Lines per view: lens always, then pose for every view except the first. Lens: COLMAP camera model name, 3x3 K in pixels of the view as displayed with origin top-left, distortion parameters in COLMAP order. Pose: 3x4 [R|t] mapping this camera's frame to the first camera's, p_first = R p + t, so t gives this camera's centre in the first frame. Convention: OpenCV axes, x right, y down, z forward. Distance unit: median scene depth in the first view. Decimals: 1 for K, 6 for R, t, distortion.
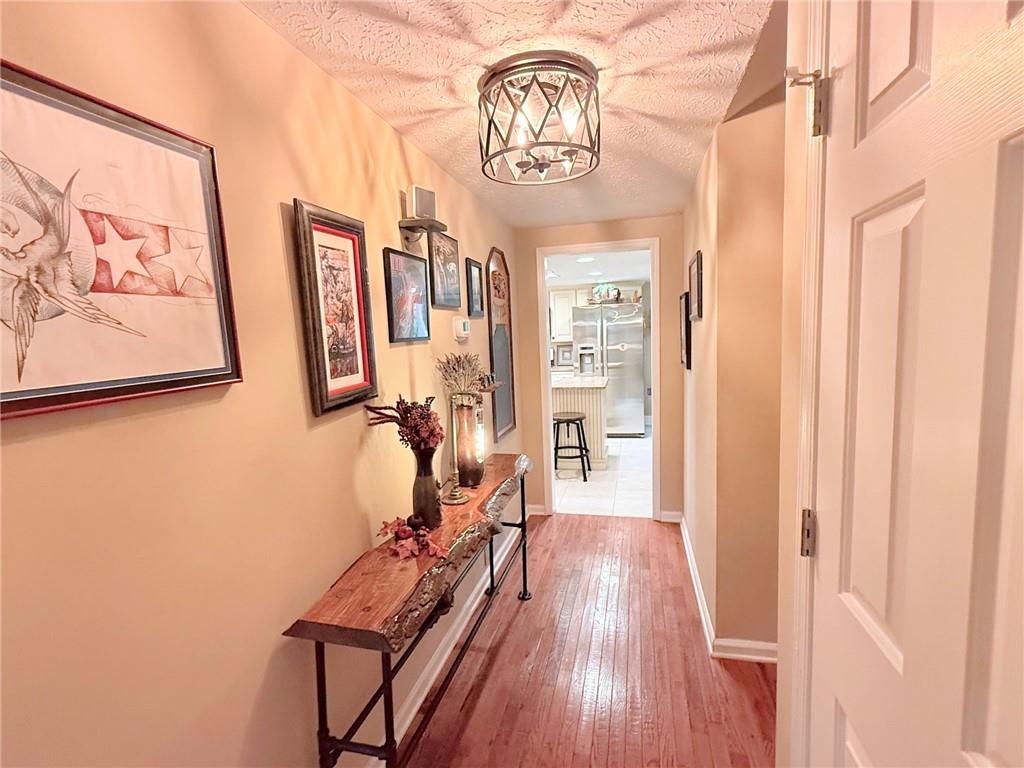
lens RADIAL K [[479.0, 0, 513.6], [0, 479.0, 385.4], [0, 0, 1]] dist [-0.001574, -0.000494]
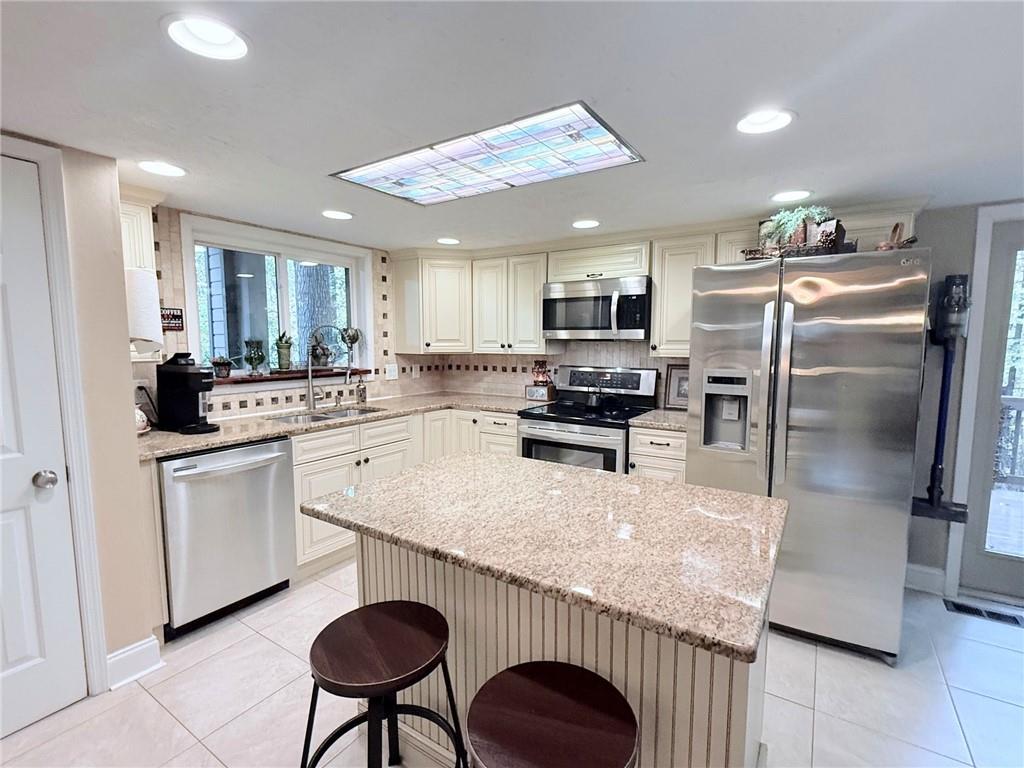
lens RADIAL K [[479.0, 0, 514.1], [0, 479.0, 388.8], [0, 0, 1]] dist [-0.001574, -0.000494]
pose [[0.945081, 0.071755, -0.318861, 0.113494], [-0.071538, 0.997361, 0.012409, -0.063004], [0.318910, 0.011083, 0.947720, 0.592468]]
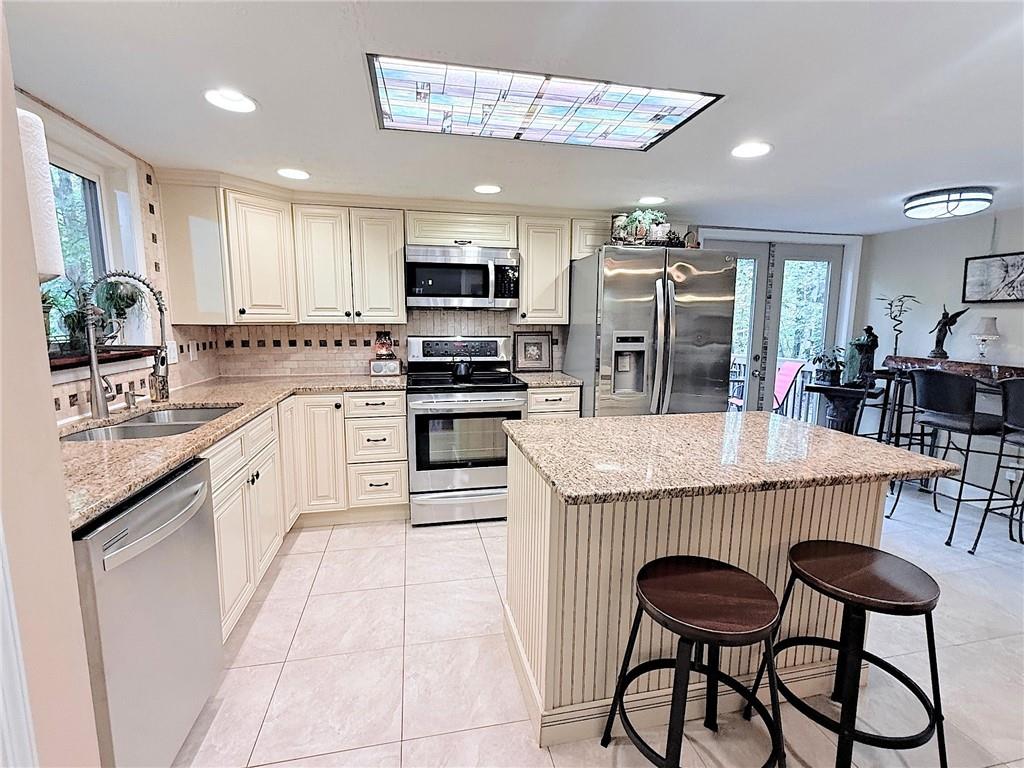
lens RADIAL K [[479.0, 0, 514.5], [0, 479.0, 388.3], [0, 0, 1]] dist [-0.001574, -0.000494]
pose [[0.894189, -0.020535, 0.447218, -0.151840], [0.008089, 0.999526, 0.029720, -0.044455], [-0.447616, -0.022958, 0.893931, 0.622846]]
